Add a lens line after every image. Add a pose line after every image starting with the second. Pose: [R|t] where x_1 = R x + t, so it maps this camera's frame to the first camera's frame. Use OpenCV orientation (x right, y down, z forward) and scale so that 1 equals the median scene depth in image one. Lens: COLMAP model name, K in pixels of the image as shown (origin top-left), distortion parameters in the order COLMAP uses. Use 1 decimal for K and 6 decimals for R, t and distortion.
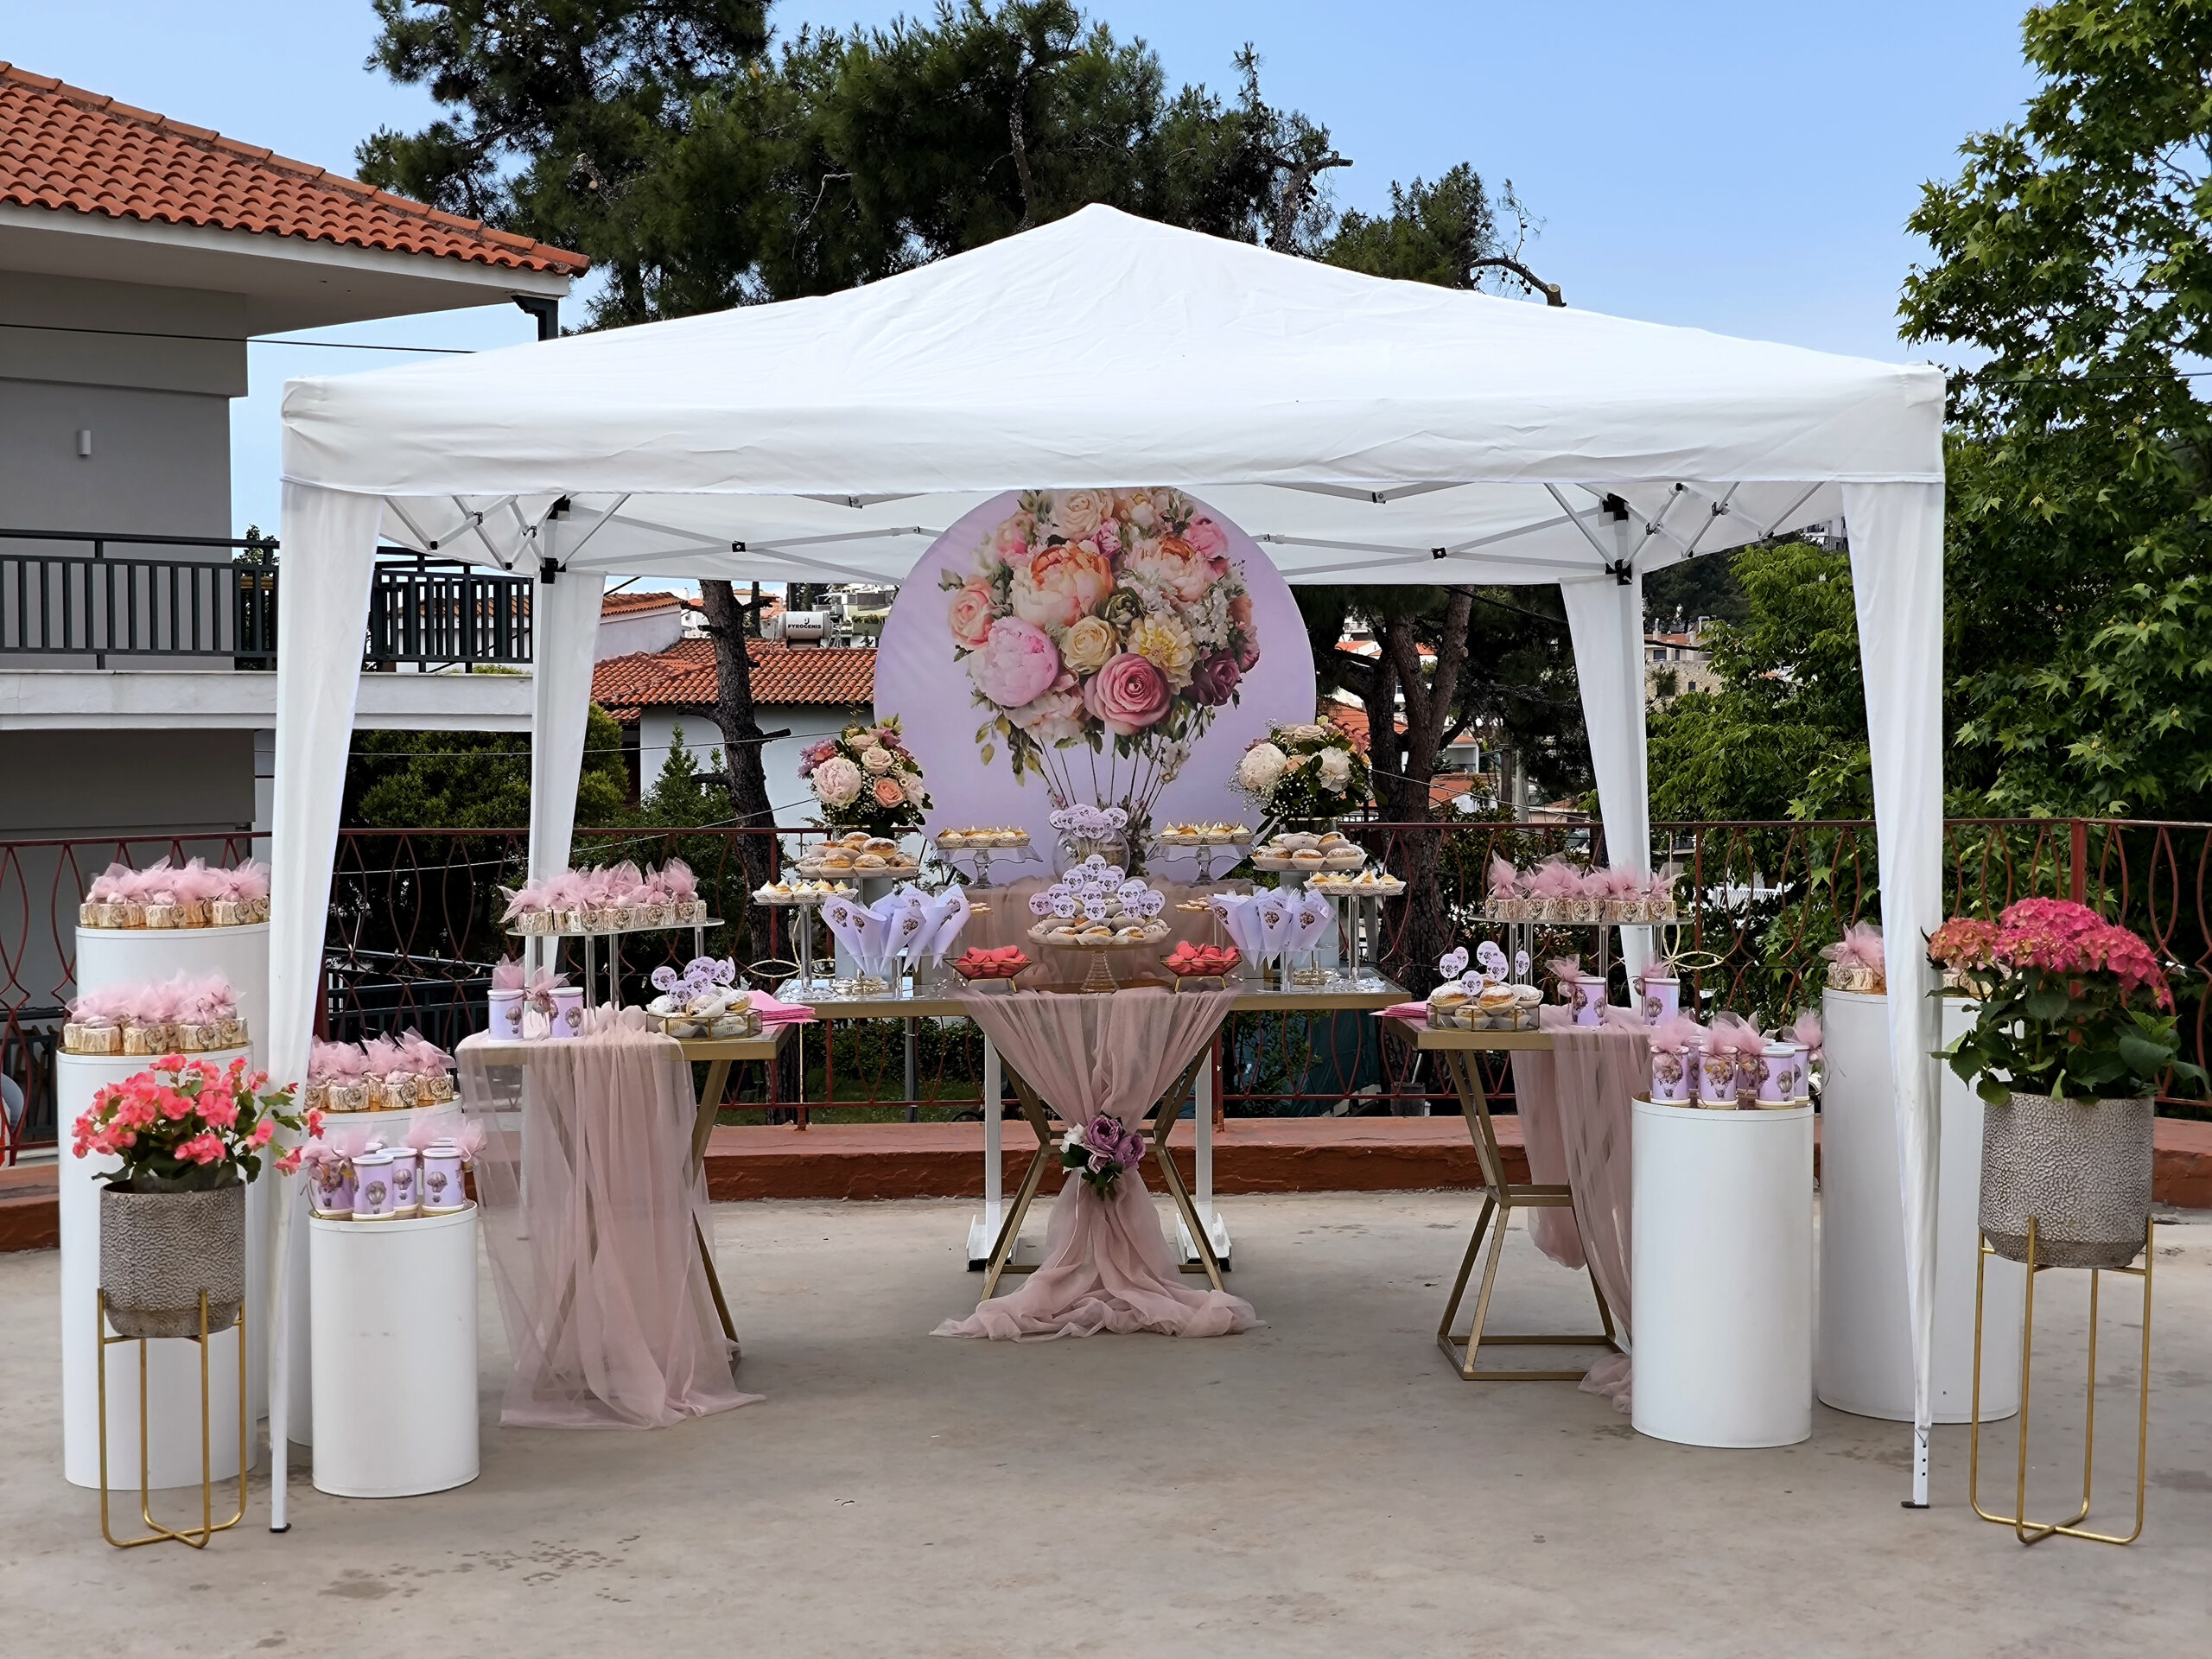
lens RADIAL K [[3175.1, 0, 1096.9], [0, 3175.1, 846.1], [0, 0, 1]] dist [0.087469, 0.000000]
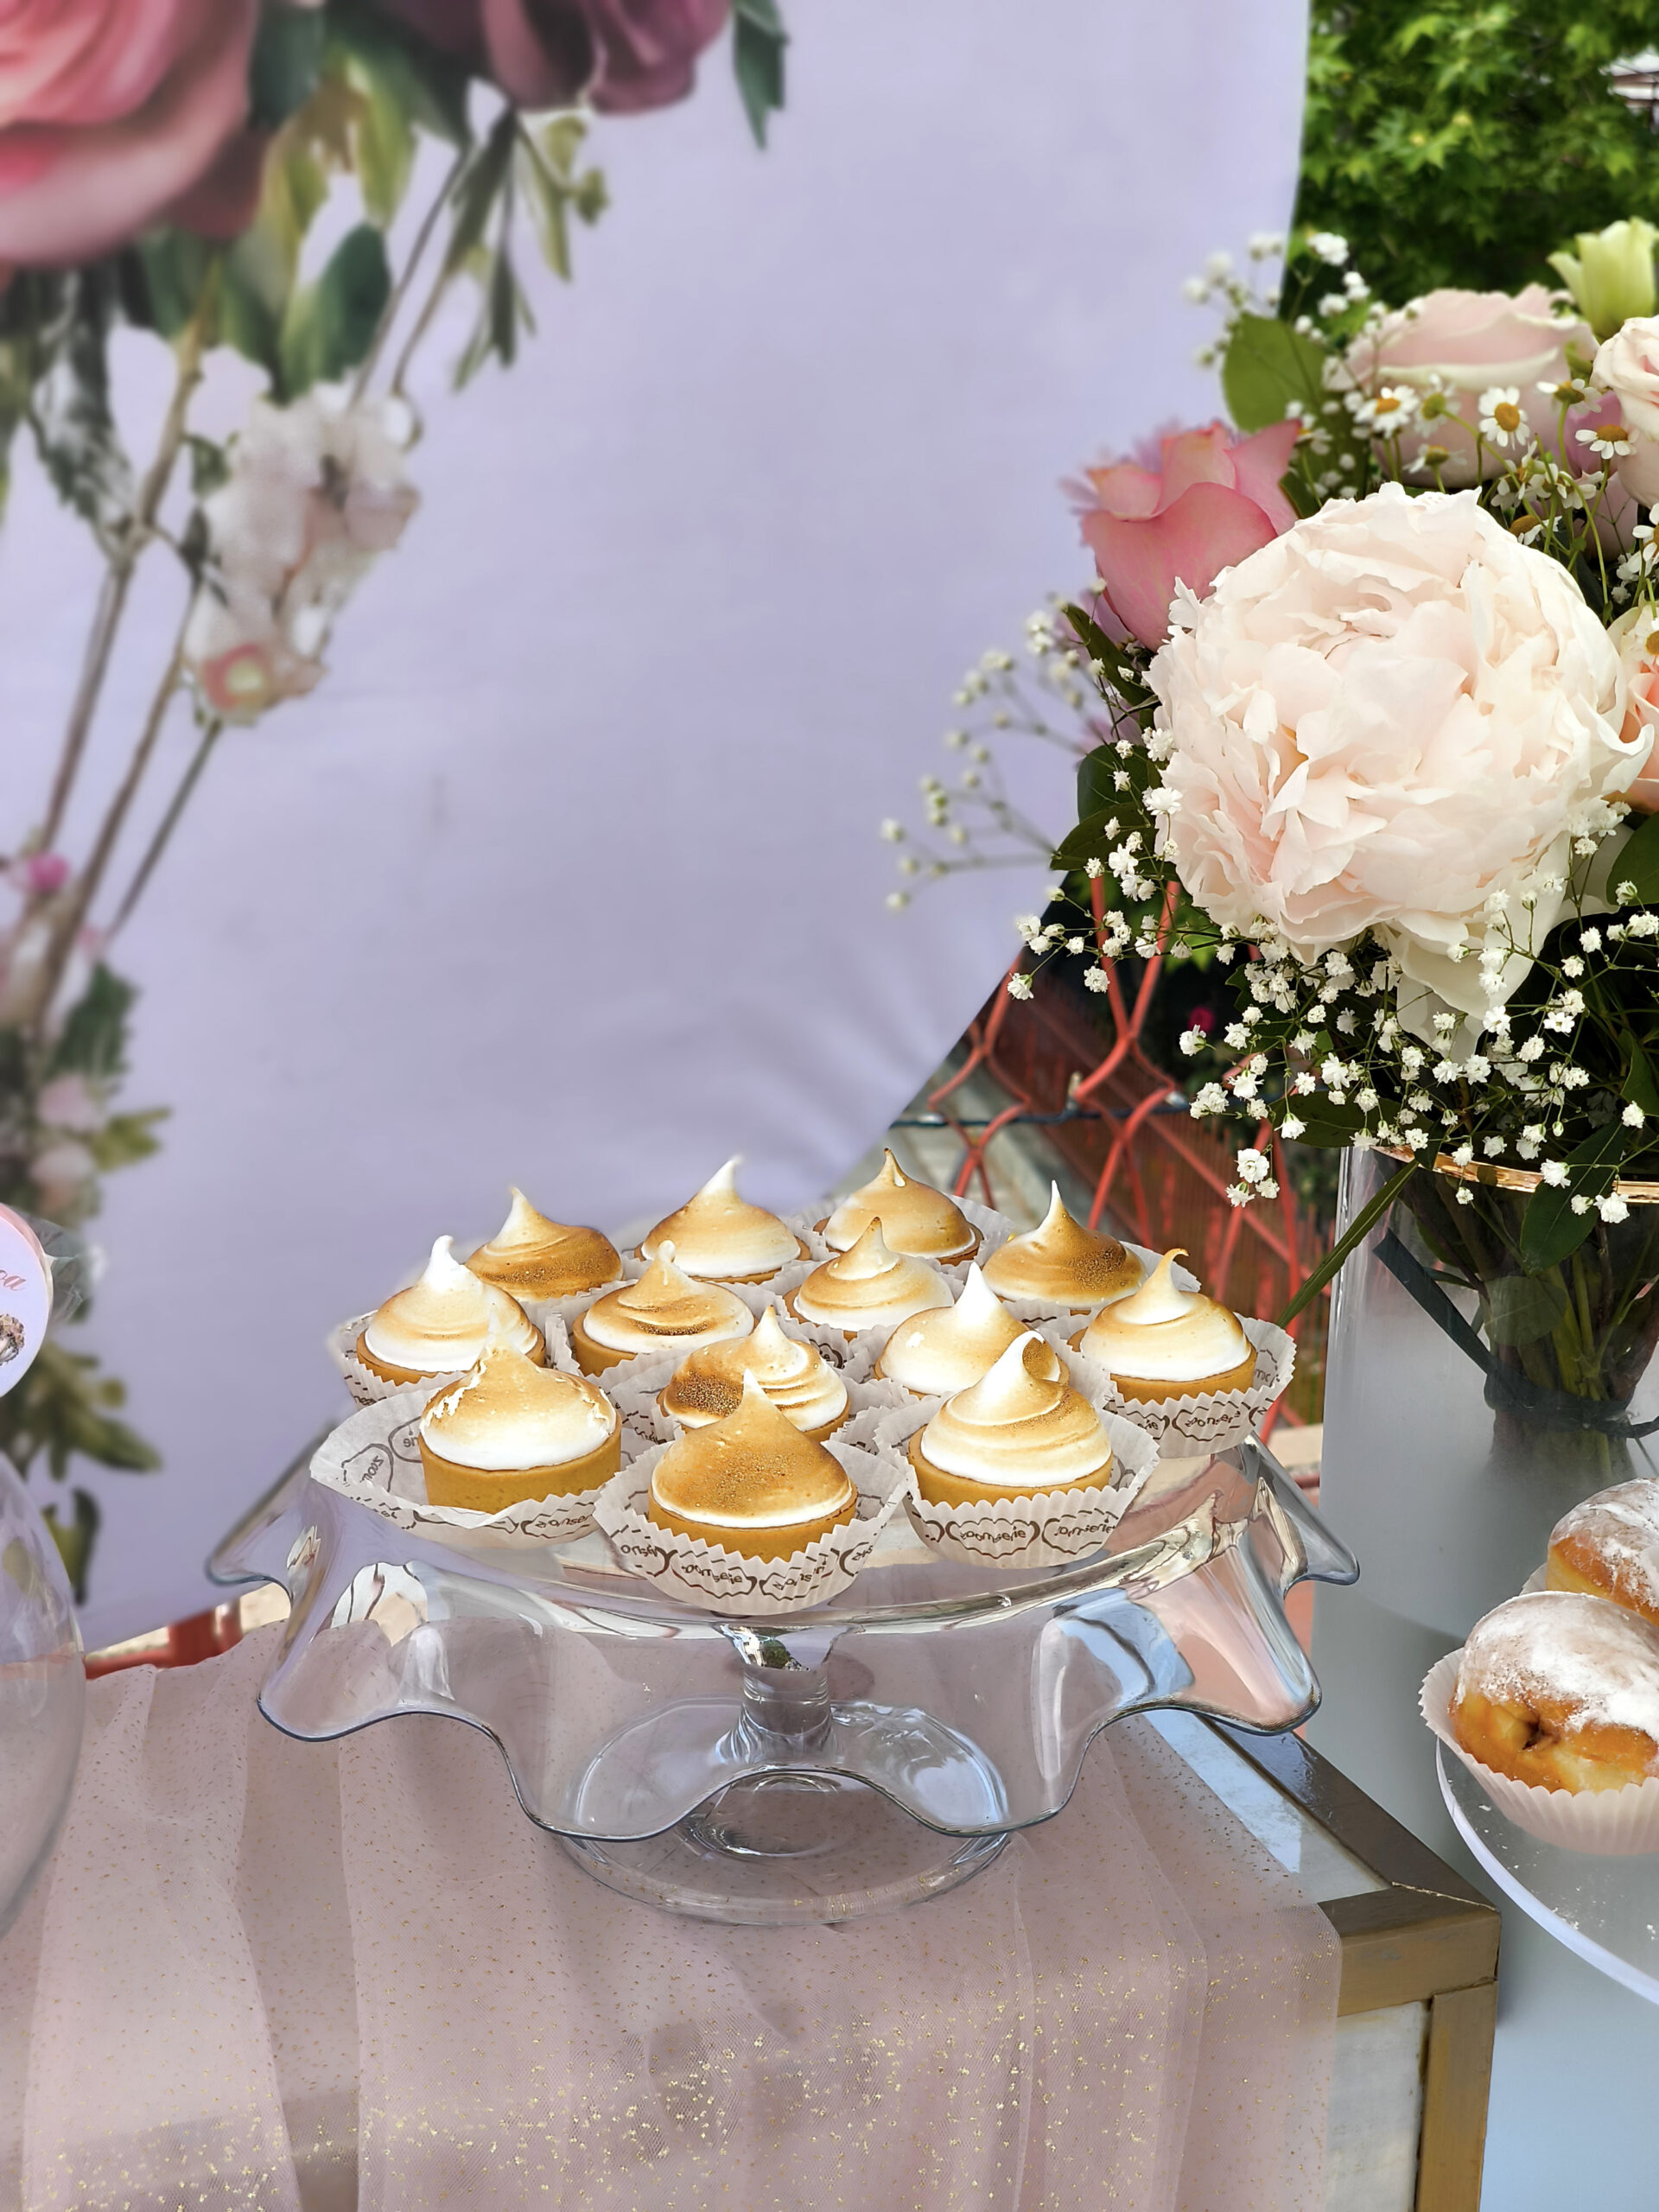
lens RADIAL K [[3175.1, 0, 848.2], [0, 3175.1, 1106.5], [0, 0, 1]] dist [0.087469, 0.000000]
pose [[0.939291, -0.061759, 0.337518, 0.000240], [-0.017052, 0.974051, 0.225687, -0.034491], [-0.342698, -0.217741, 0.913864, 0.871614]]
